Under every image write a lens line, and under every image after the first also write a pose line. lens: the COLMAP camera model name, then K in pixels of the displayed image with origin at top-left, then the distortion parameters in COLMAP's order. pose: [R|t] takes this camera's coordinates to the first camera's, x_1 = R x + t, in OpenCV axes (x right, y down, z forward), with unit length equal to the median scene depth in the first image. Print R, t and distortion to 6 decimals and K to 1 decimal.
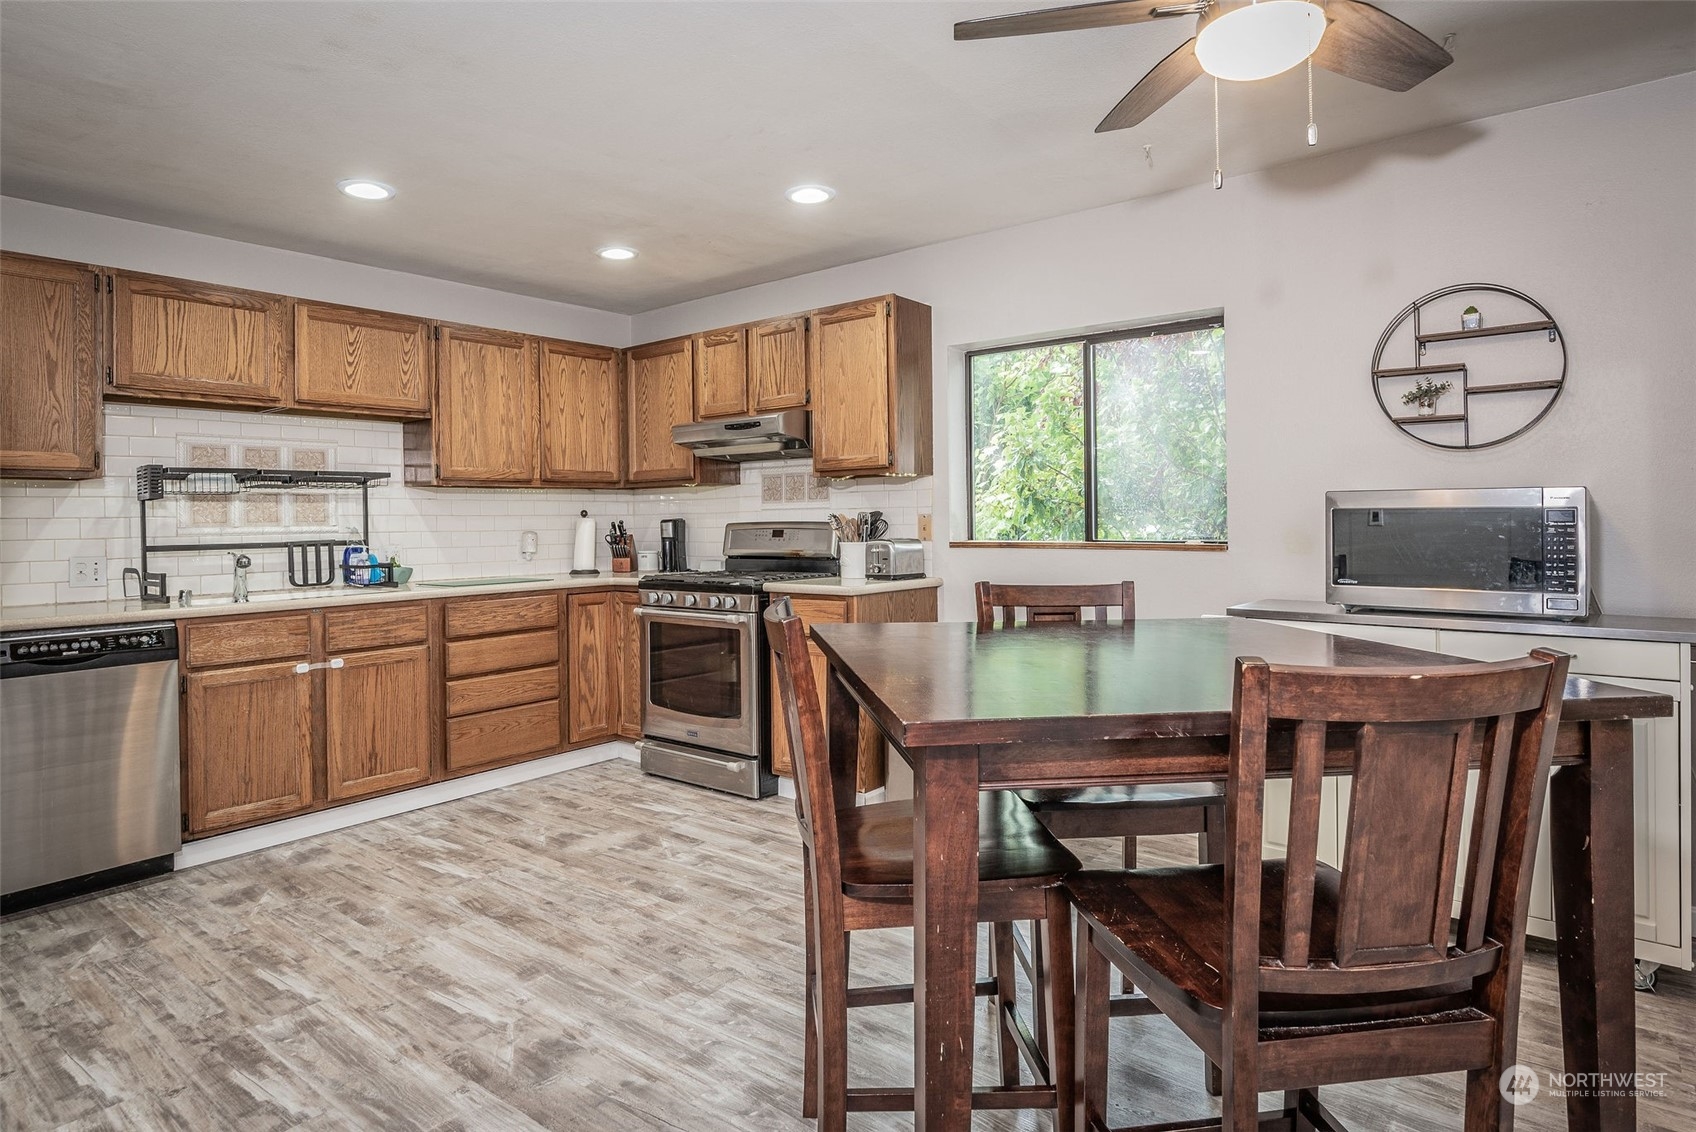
lens RADIAL K [[976.3, 0, 862.6], [0, 976.3, 514.9], [0, 0, 1]] dist [-0.007404, -0.002249]
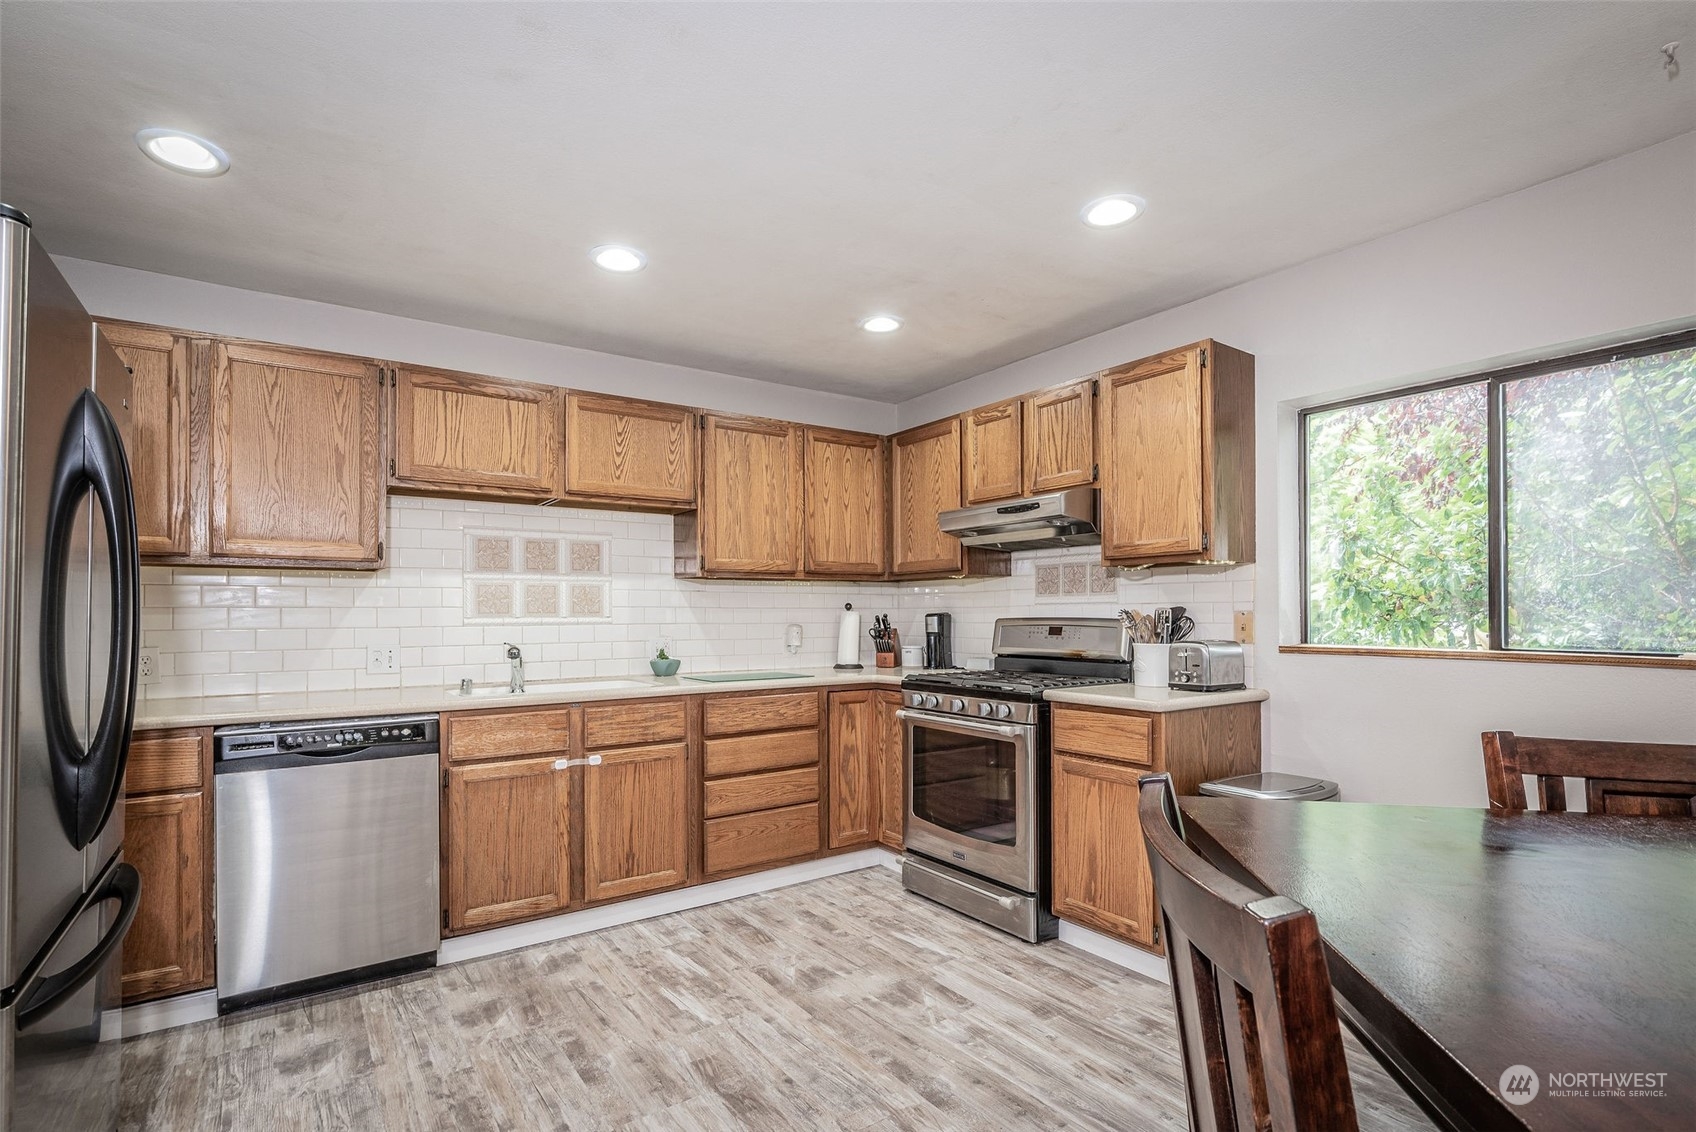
lens RADIAL K [[839.8, 0, 852.7], [0, 839.8, 608.1], [0, 0, 1]] dist [-0.005661, -0.000045]
pose [[0.958367, 0.007813, -0.285433, -0.052824], [-0.007880, 0.999969, 0.000911, -0.001143], [0.285431, 0.001376, 0.958398, 0.249648]]
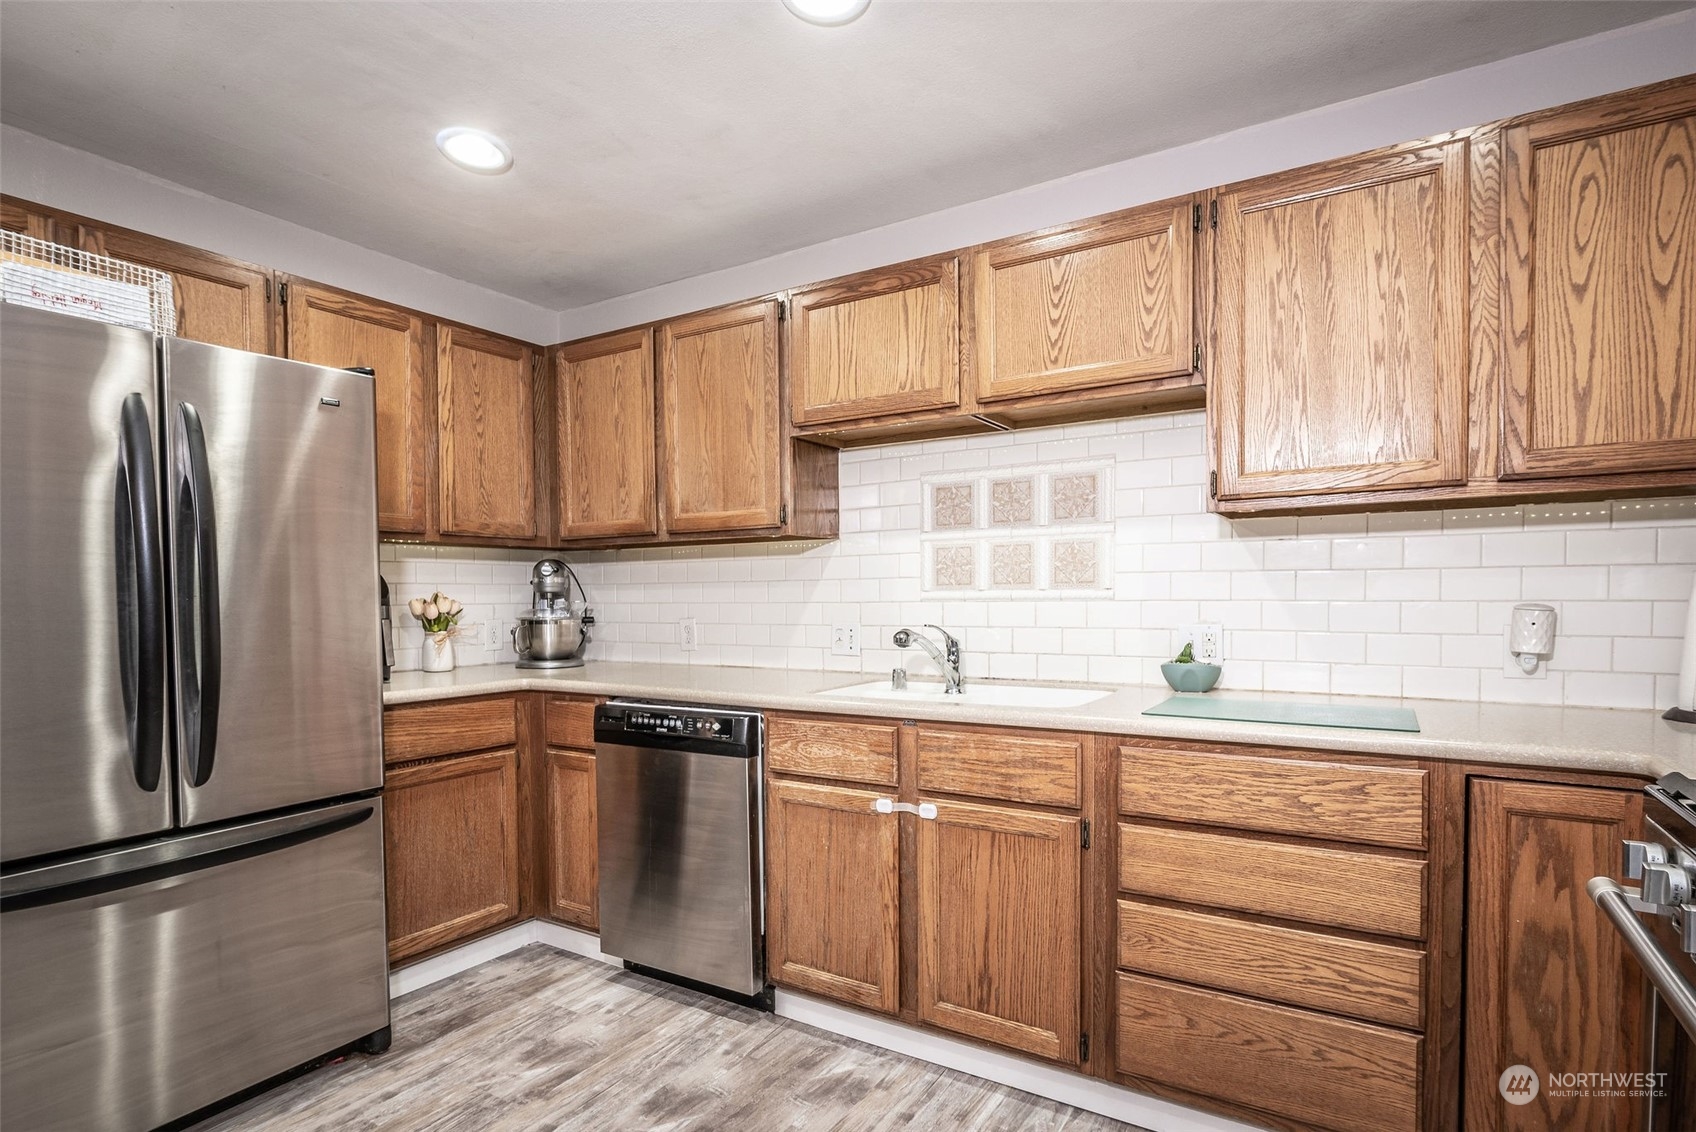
lens RADIAL K [[839.8, 0, 866.1], [0, 839.8, 620.6], [0, 0, 1]] dist [-0.005661, -0.000045]
pose [[0.118305, 0.045186, -0.991949, -0.014174], [0.011776, 0.998830, 0.046904, 0.004312], [0.992907, -0.017230, 0.117635, 0.818647]]
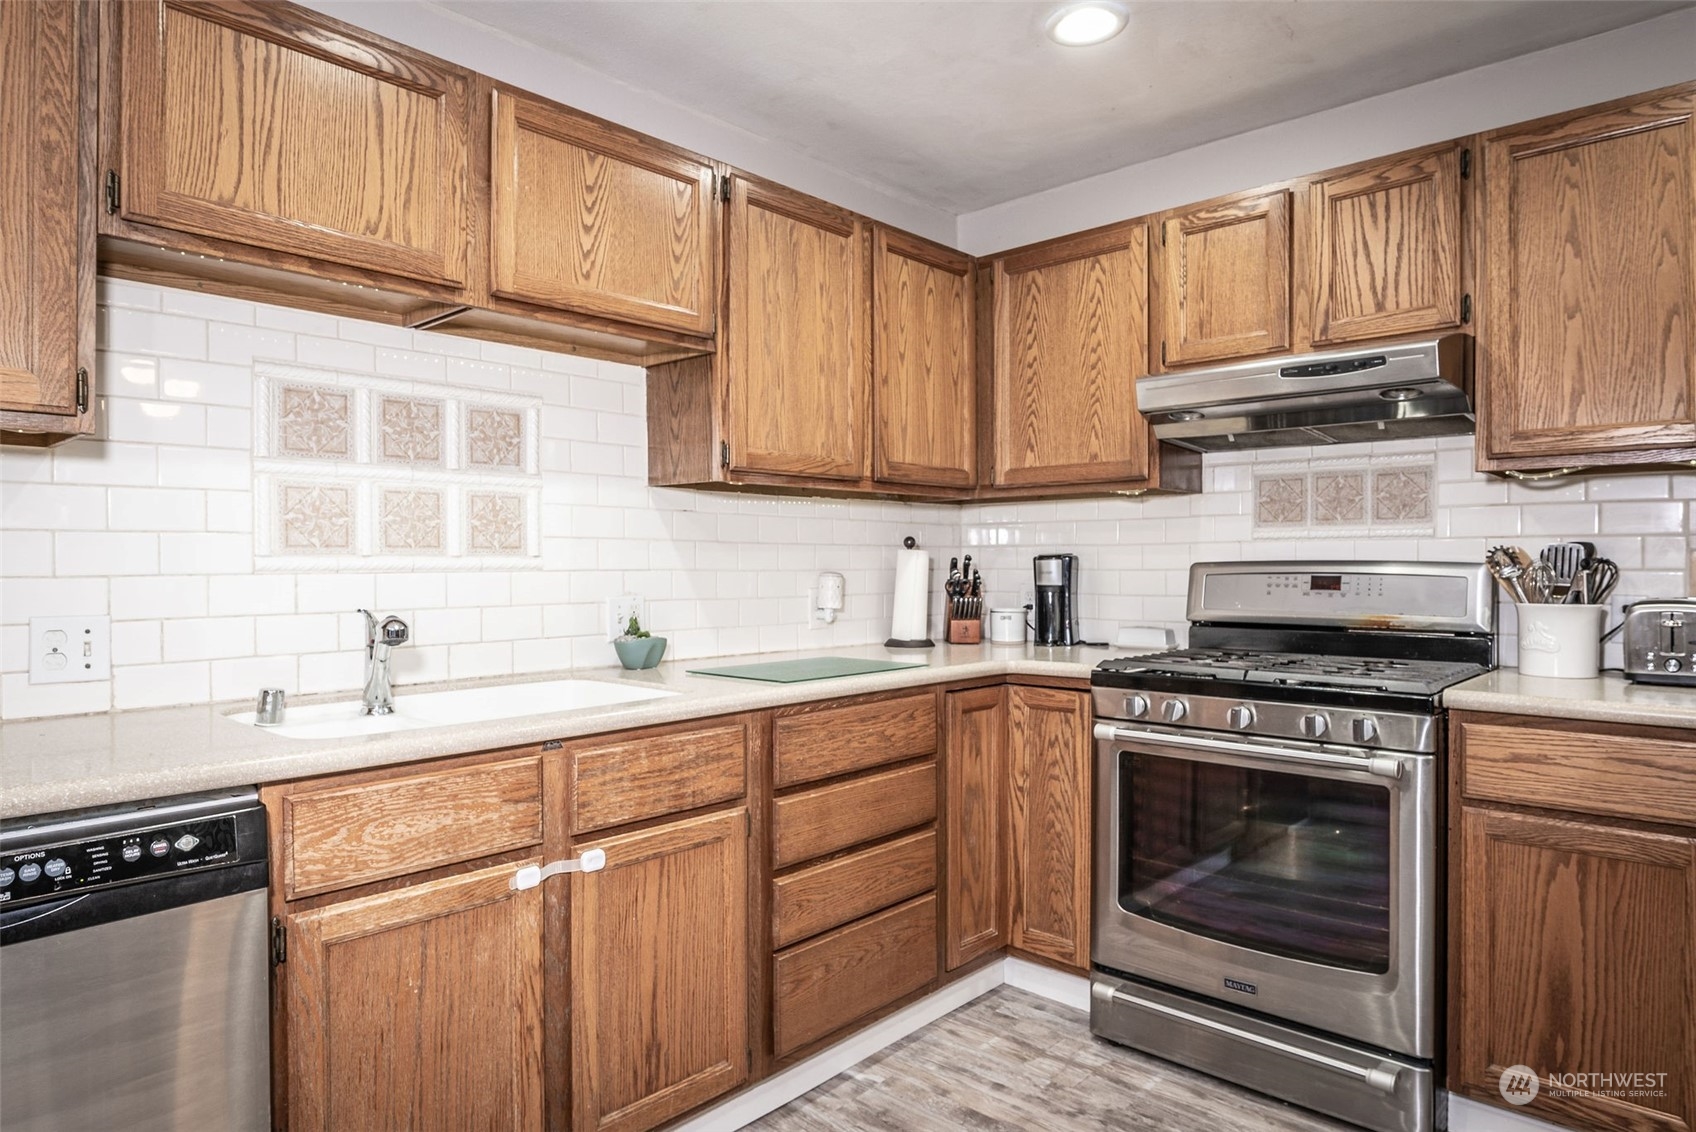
lens RADIAL K [[1040.8, 0, 839.9], [0, 1040.8, 567.9], [0, 0, 1]] dist [-0.018472, 0.004609]
pose [[0.996974, 0.013857, -0.076488, -0.355600], [-0.013042, 0.999853, 0.011149, 0.009251], [0.076631, -0.010118, 0.997008, 0.483032]]
